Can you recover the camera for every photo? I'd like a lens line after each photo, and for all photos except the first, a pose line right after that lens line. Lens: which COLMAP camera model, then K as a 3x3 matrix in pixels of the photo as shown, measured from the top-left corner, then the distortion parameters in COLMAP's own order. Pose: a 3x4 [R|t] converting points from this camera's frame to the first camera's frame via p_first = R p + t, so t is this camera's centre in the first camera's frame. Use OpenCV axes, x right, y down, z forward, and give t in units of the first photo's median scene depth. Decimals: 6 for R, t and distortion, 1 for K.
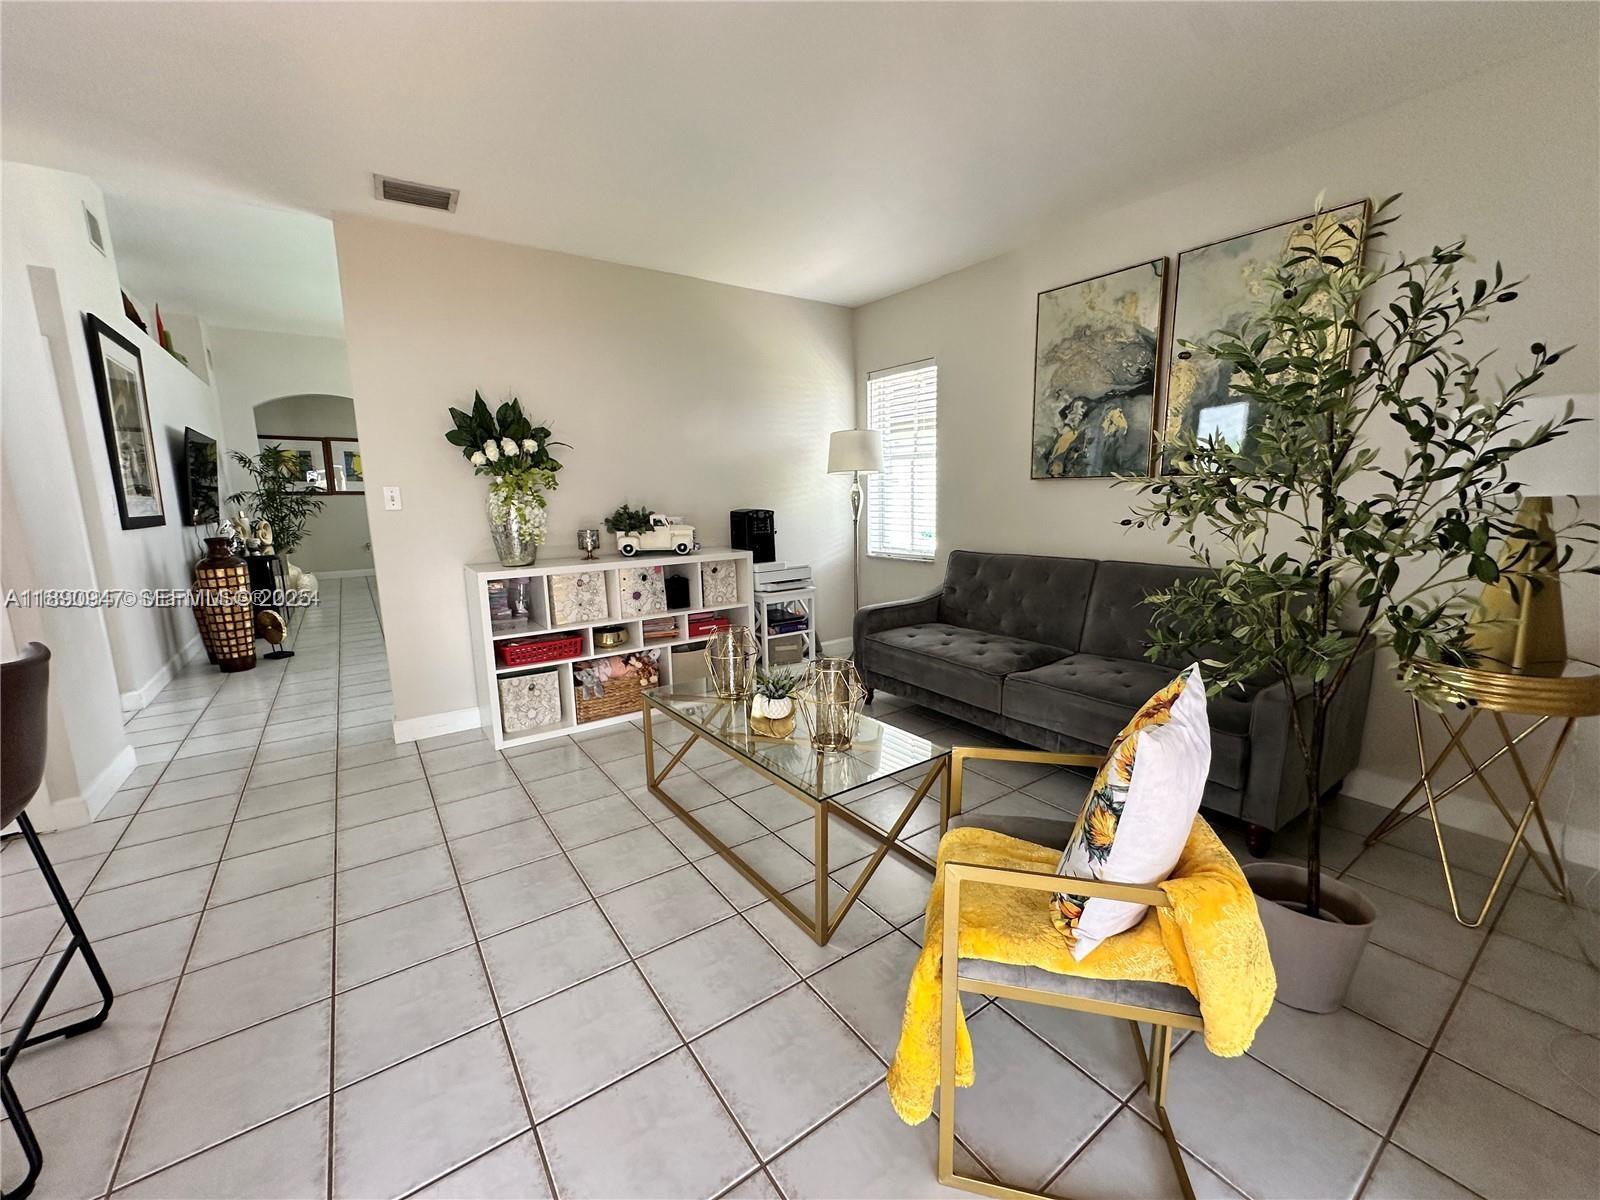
lens RADIAL K [[645.1, 0, 803.0], [0, 645.1, 602.3], [0, 0, 1]] dist [-0.002184, -0.001416]
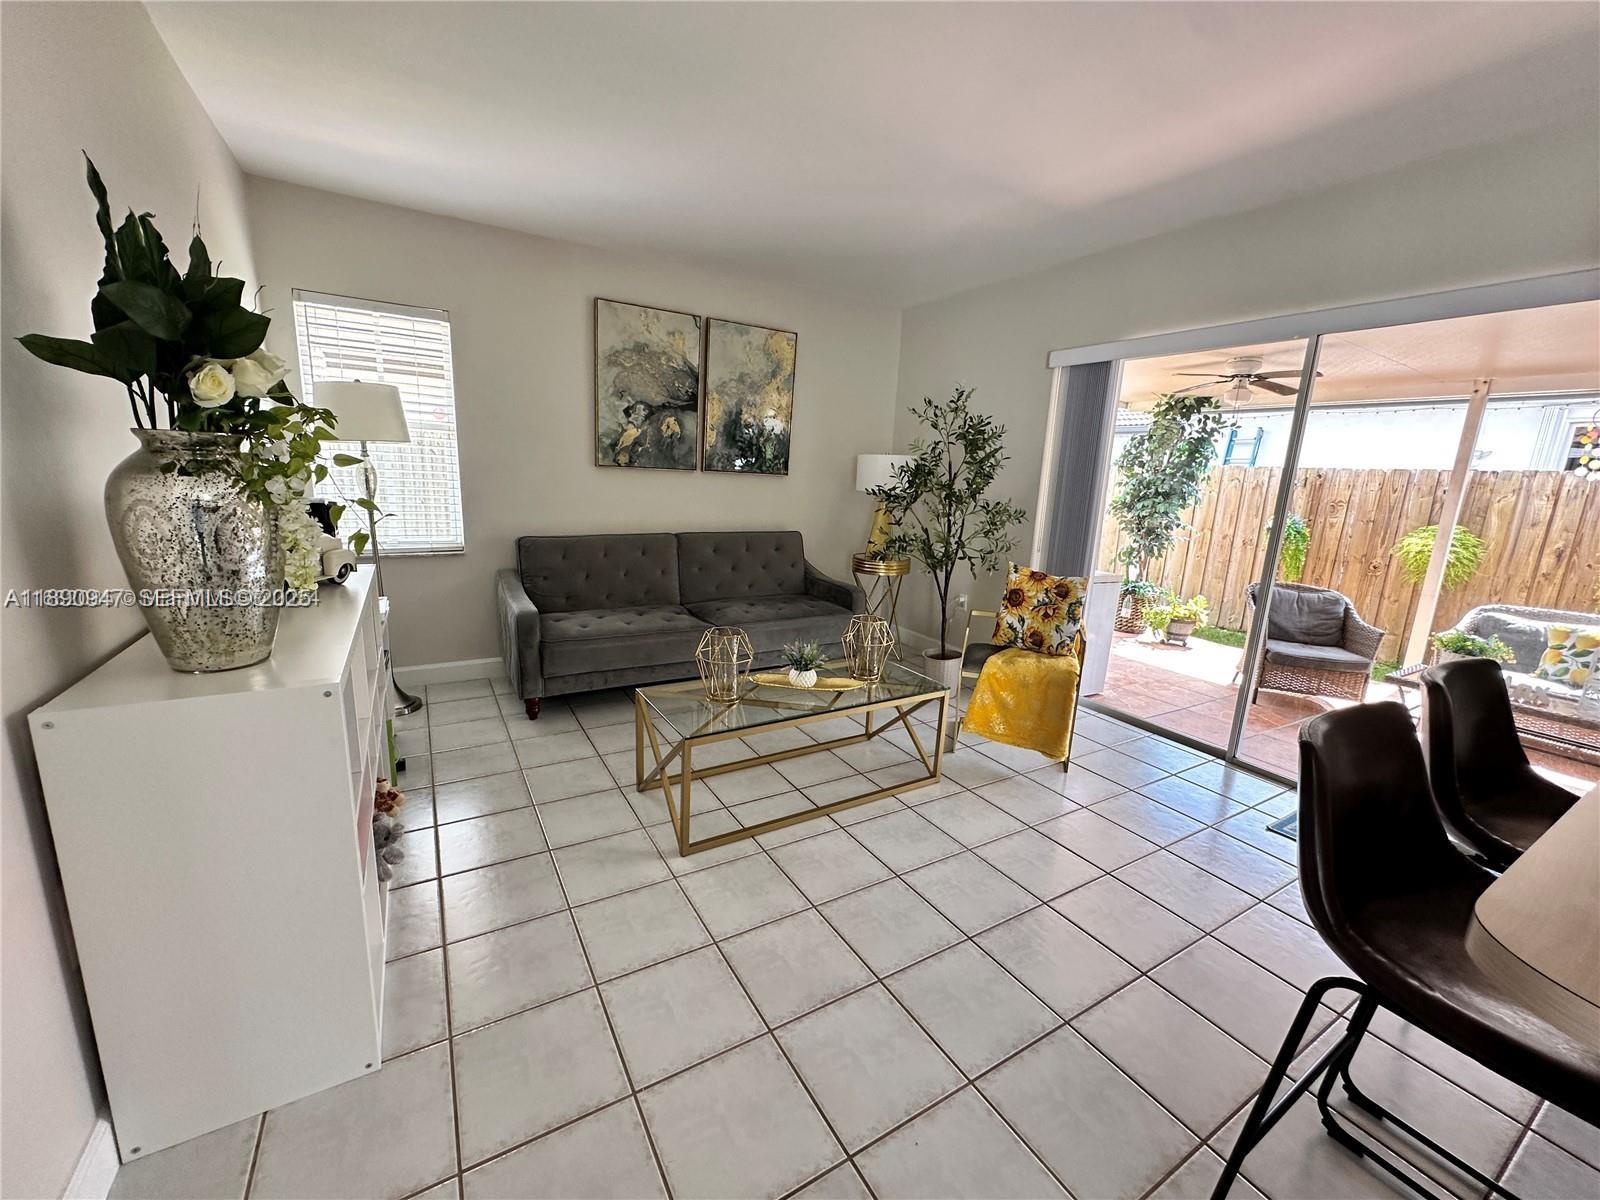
lens RADIAL K [[645.1, 0, 796.6], [0, 645.1, 602.1], [0, 0, 1]] dist [-0.002184, -0.001416]
pose [[0.084819, -0.191708, 0.977780, -0.823328], [0.123347, 0.975788, 0.180618, -0.133086], [-0.988732, 0.105286, 0.106412, 0.625172]]
